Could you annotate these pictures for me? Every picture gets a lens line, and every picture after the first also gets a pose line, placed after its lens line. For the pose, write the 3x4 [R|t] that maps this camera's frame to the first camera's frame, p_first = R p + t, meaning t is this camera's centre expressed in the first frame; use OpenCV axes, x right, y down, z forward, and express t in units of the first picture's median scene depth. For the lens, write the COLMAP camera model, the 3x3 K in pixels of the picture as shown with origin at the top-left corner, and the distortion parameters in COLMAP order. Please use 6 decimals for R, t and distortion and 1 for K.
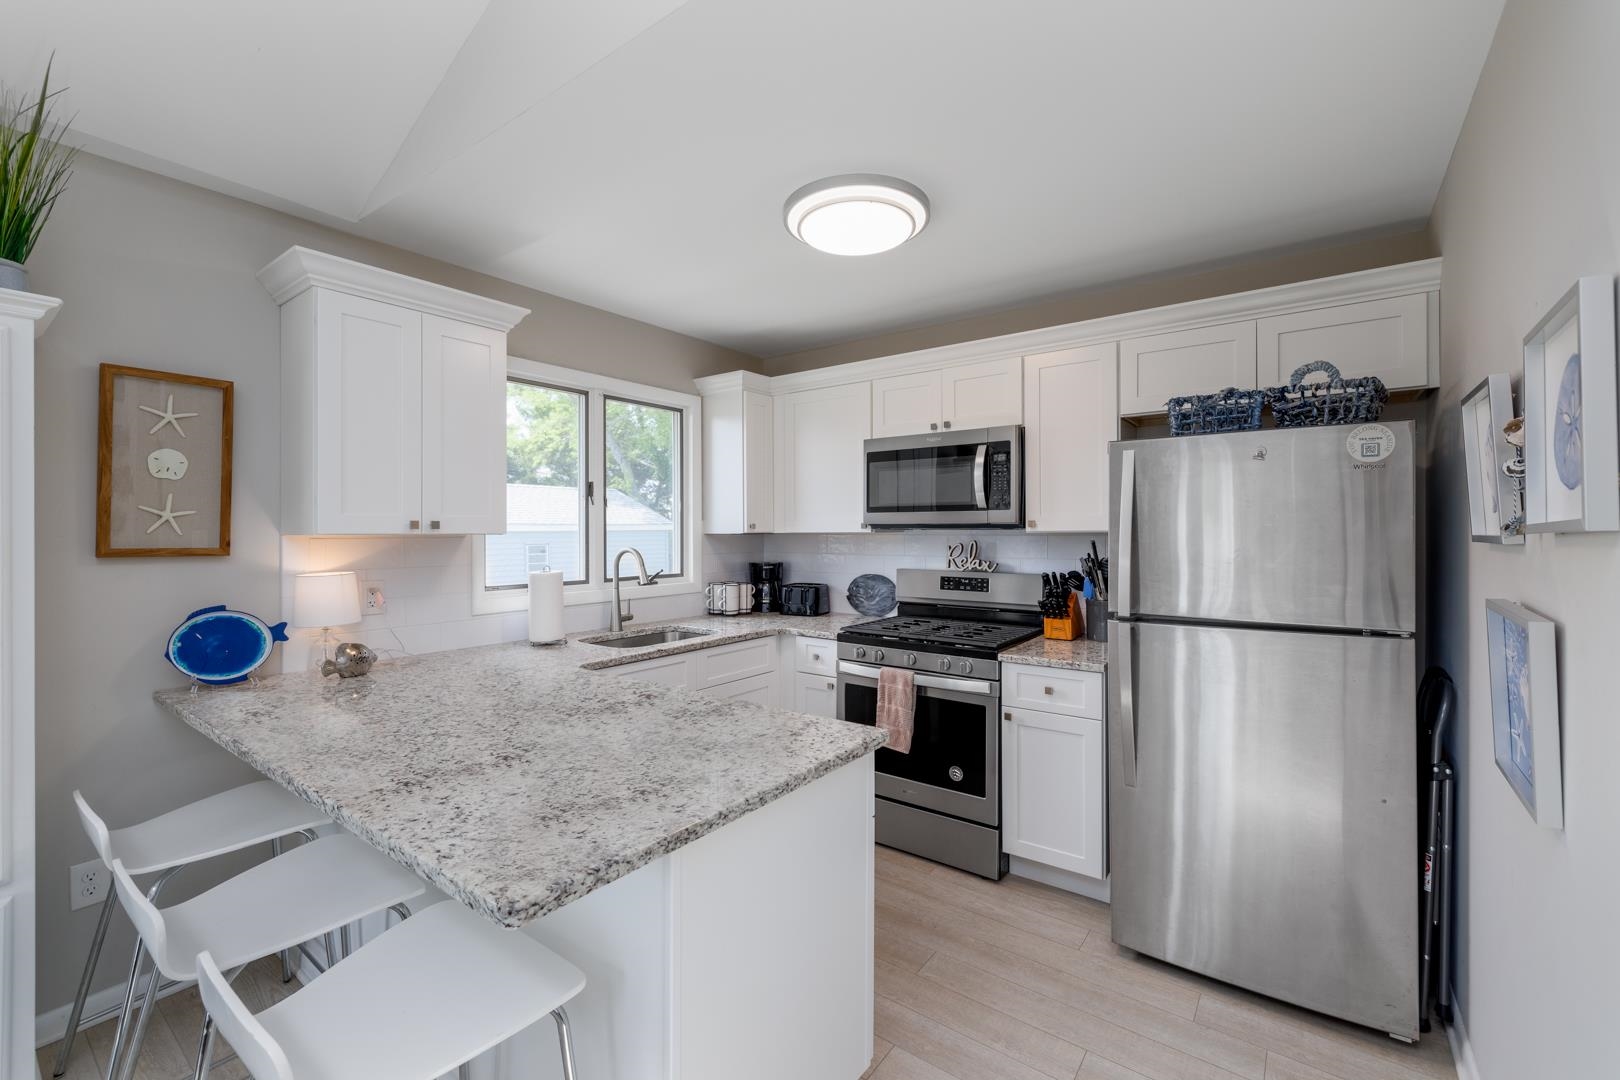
lens RADIAL K [[687.7, 0, 809.5], [0, 687.7, 530.2], [0, 0, 1]] dist [-0.000347, 0.000004]
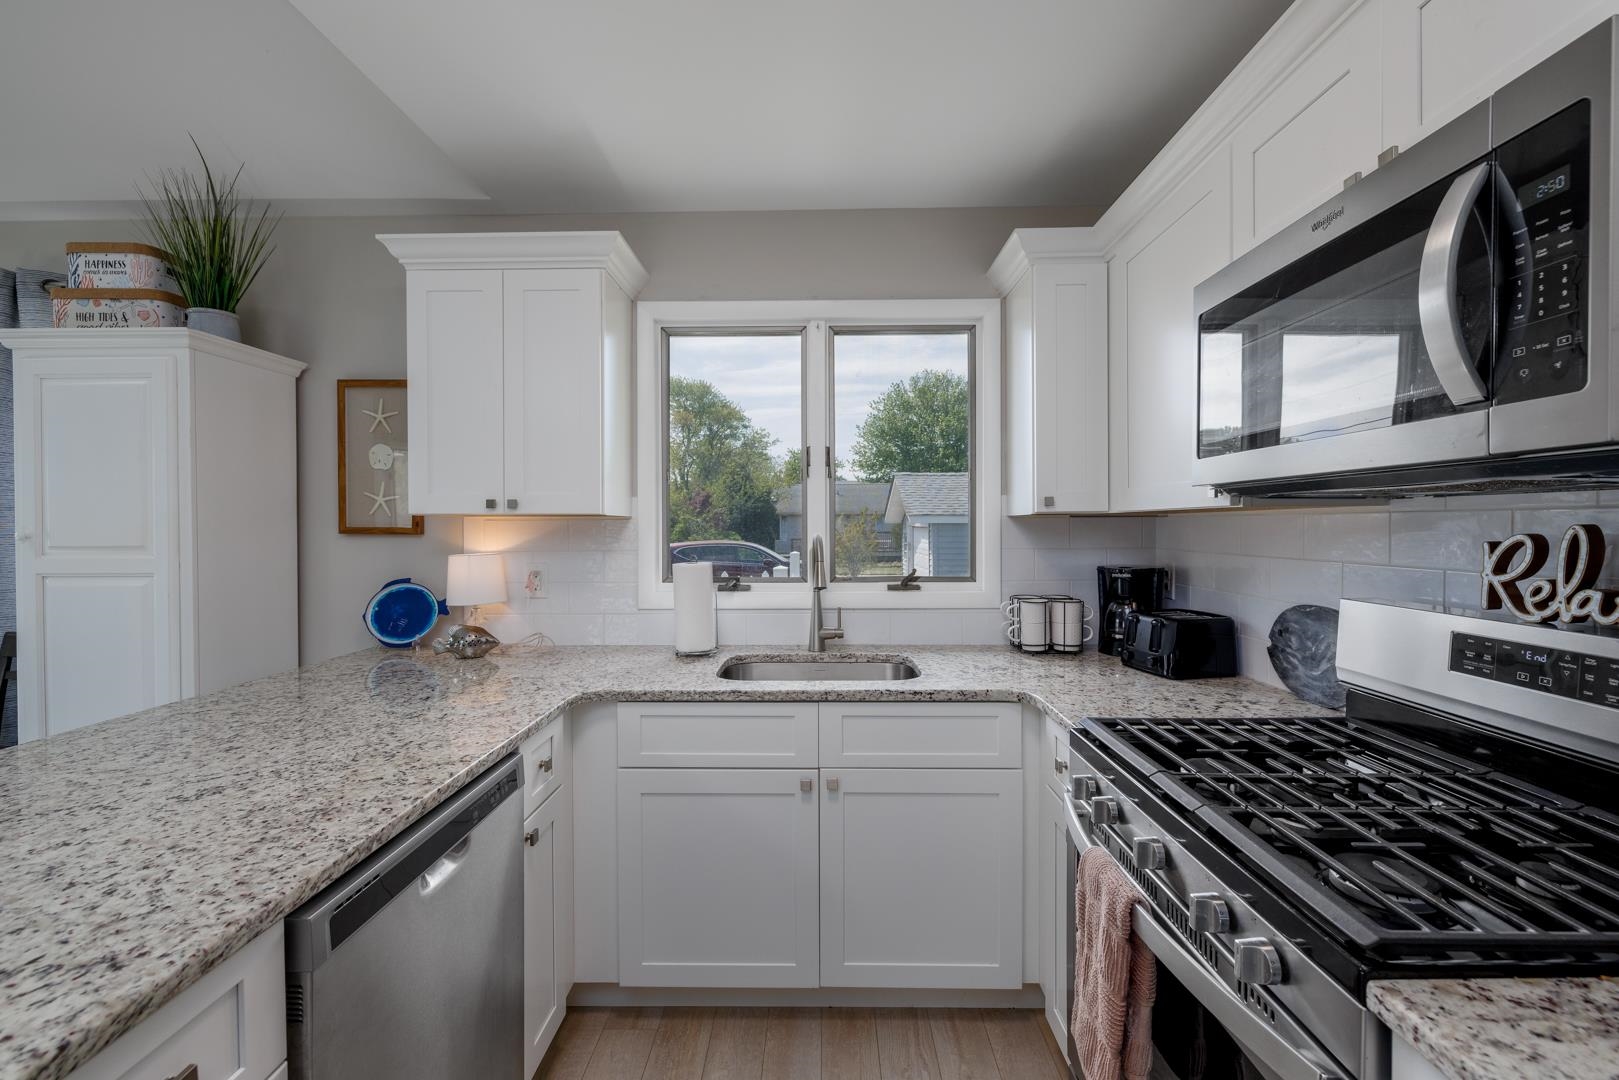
lens RADIAL K [[681.8, 0, 807.7], [0, 681.8, 531.5], [0, 0, 1]] dist [0.000282, -0.000152]
pose [[0.585521, 0.007696, -0.810620, 0.318772], [0.001772, 0.999940, 0.010774, 0.015966], [0.810655, -0.007745, 0.585473, 0.631343]]
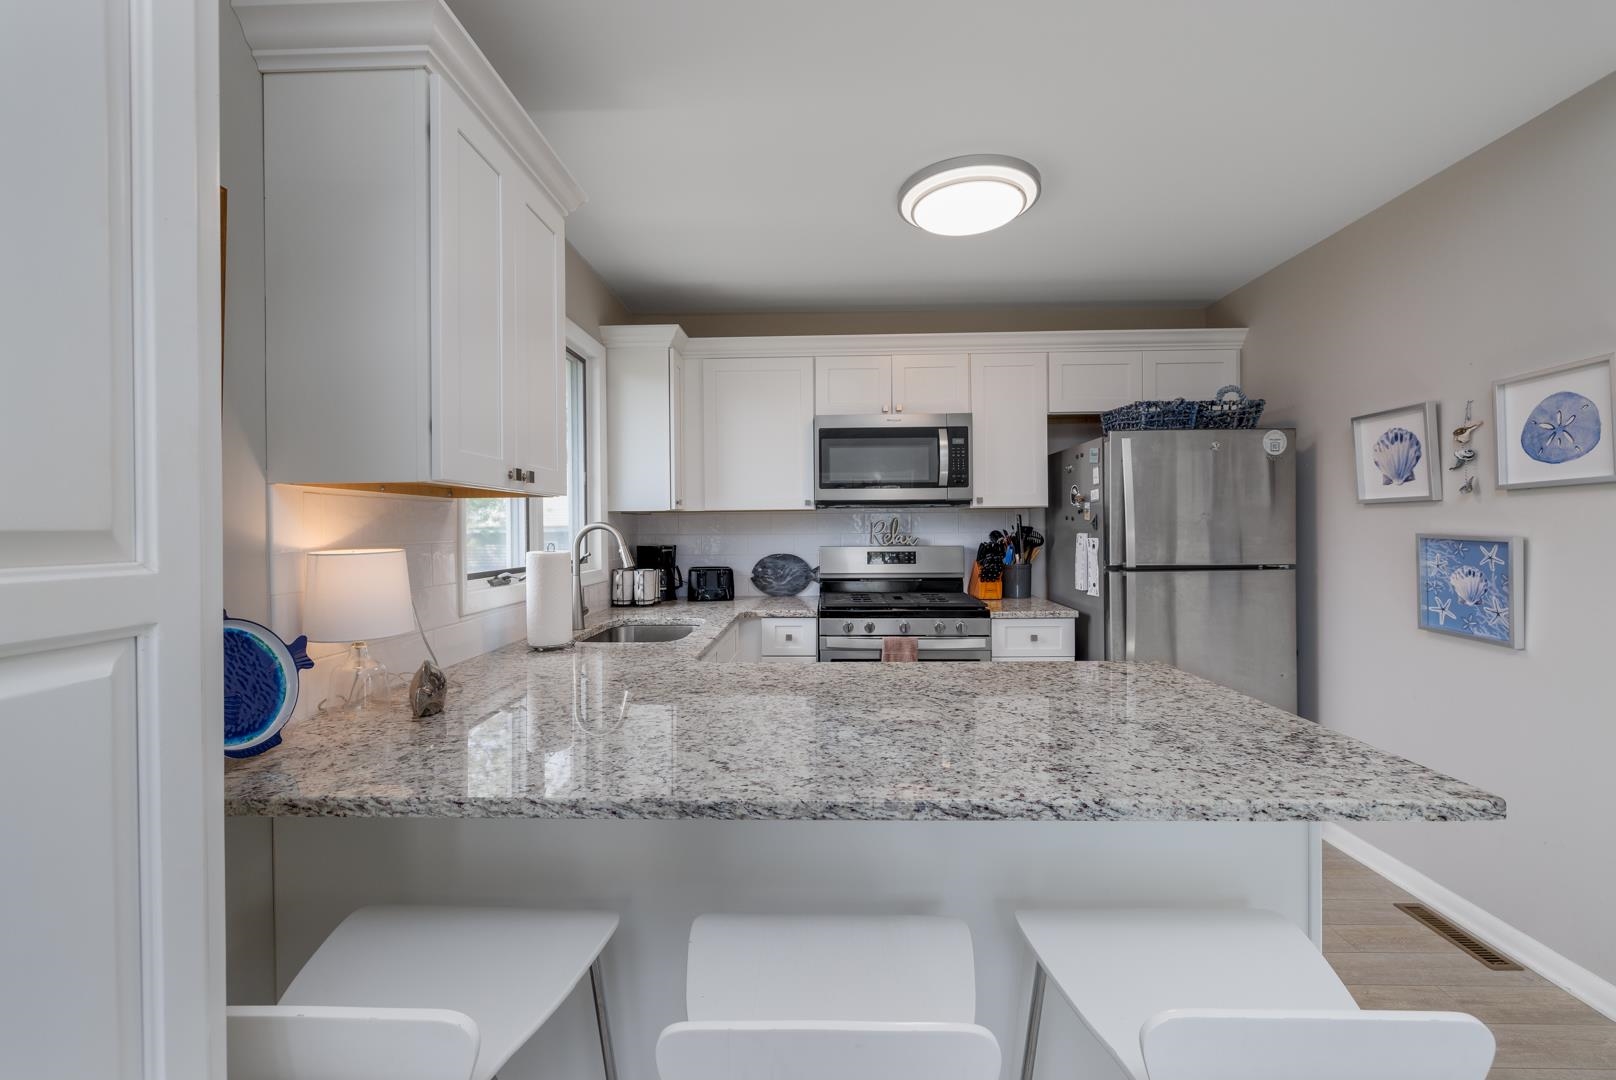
lens RADIAL K [[686.0, 0, 807.5], [0, 686.0, 530.2], [0, 0, 1]] dist [-0.000347, 0.000004]
pose [[0.815418, -0.006241, 0.578839, -0.570849], [0.006700, 0.999977, 0.001343, 0.036930], [-0.578834, 0.002783, 0.815441, 0.224936]]
